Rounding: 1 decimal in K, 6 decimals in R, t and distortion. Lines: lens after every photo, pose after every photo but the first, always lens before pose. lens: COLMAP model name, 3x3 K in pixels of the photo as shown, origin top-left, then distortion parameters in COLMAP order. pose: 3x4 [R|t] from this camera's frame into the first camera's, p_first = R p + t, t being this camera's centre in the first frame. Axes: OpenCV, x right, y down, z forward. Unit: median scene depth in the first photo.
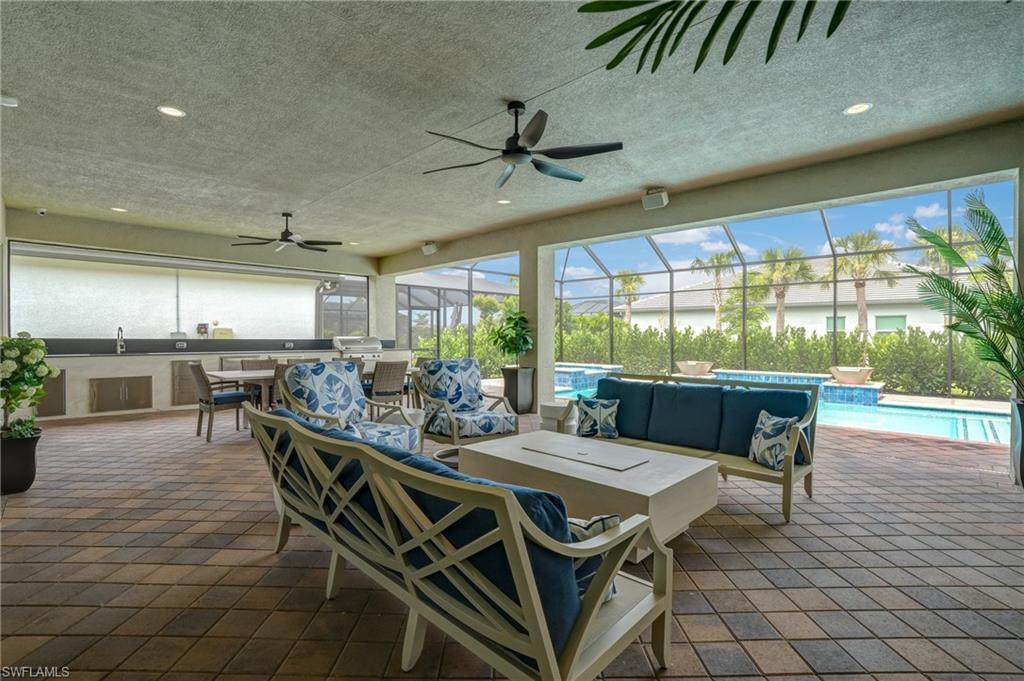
lens RADIAL K [[471.4, 0, 512.4], [0, 471.4, 338.6], [0, 0, 1]] dist [-0.021319, 0.003488]
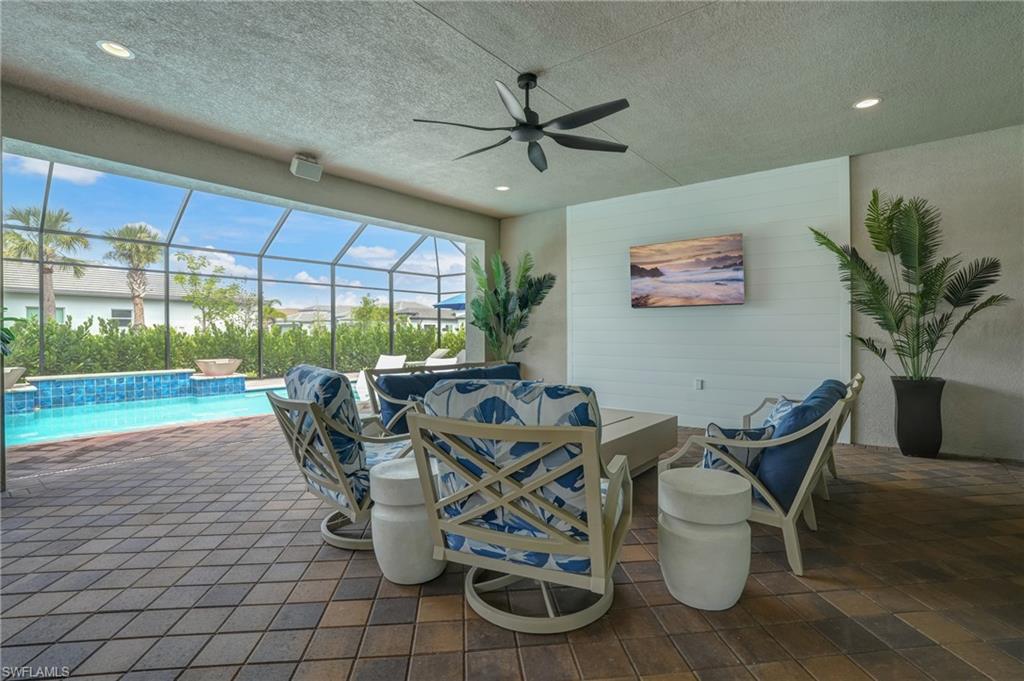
lens RADIAL K [[471.4, 0, 509.7], [0, 471.4, 336.0], [0, 0, 1]] dist [-0.021319, 0.003488]
pose [[-0.059705, -0.009945, 0.998166, -0.364772], [0.003814, 0.999941, 0.010191, 0.001141], [-0.998209, 0.004415, -0.059664, 0.435135]]
